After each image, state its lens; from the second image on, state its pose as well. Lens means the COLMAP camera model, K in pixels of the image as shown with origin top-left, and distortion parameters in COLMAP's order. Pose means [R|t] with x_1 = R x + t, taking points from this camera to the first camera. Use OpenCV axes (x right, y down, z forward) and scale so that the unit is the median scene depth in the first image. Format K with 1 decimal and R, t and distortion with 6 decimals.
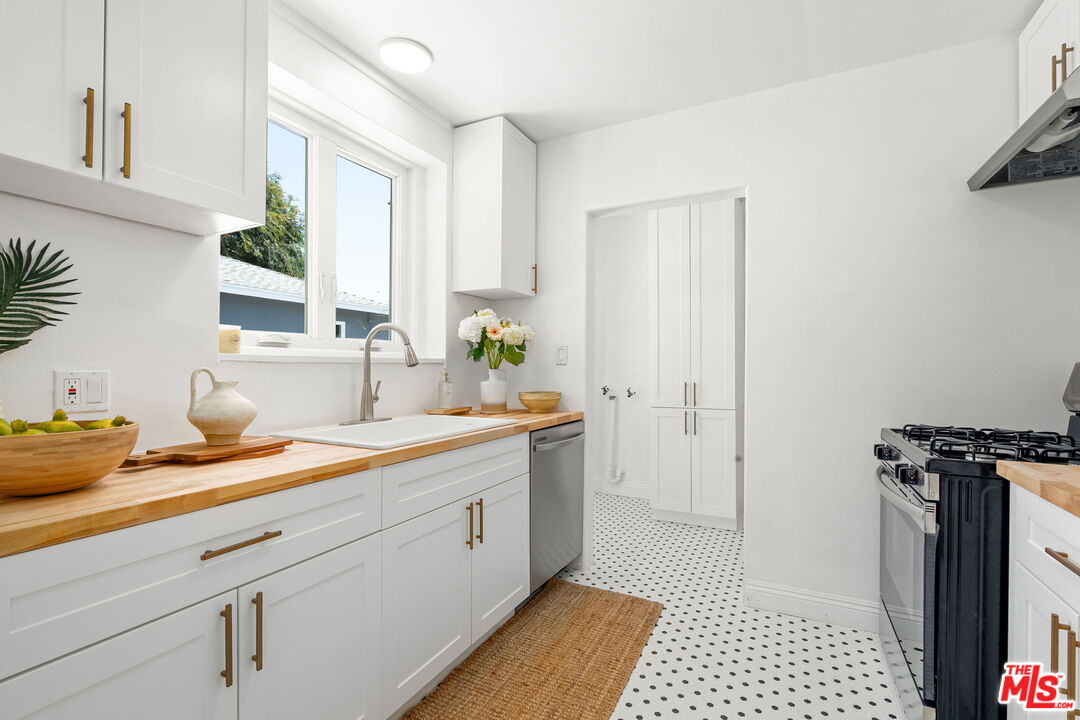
lens RADIAL K [[509.4, 0, 540.0], [0, 509.4, 360.0], [0, 0, 1]] dist [-0.000706, 0.001411]
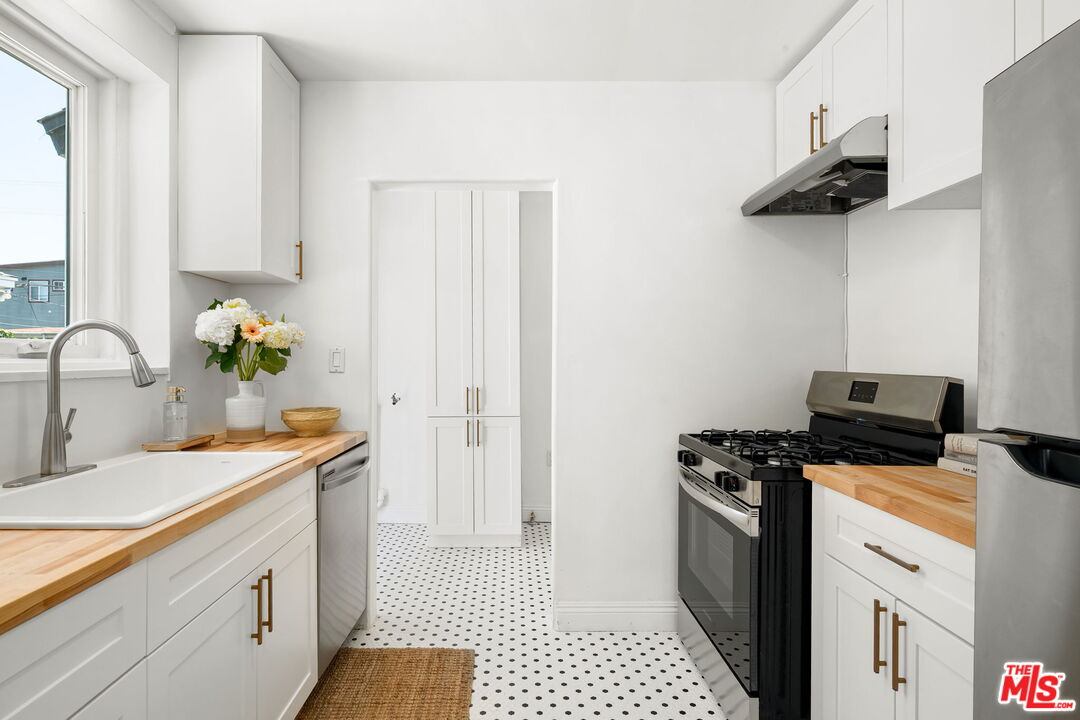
lens RADIAL K [[584.8, 0, 534.3], [0, 584.8, 354.8], [0, 0, 1]] dist [0.006580, 0.000167]
pose [[0.883159, 0.001370, 0.469072, -0.127944], [-0.004556, 0.999974, 0.005657, -0.027973], [-0.469052, -0.007133, 0.883142, 0.069472]]
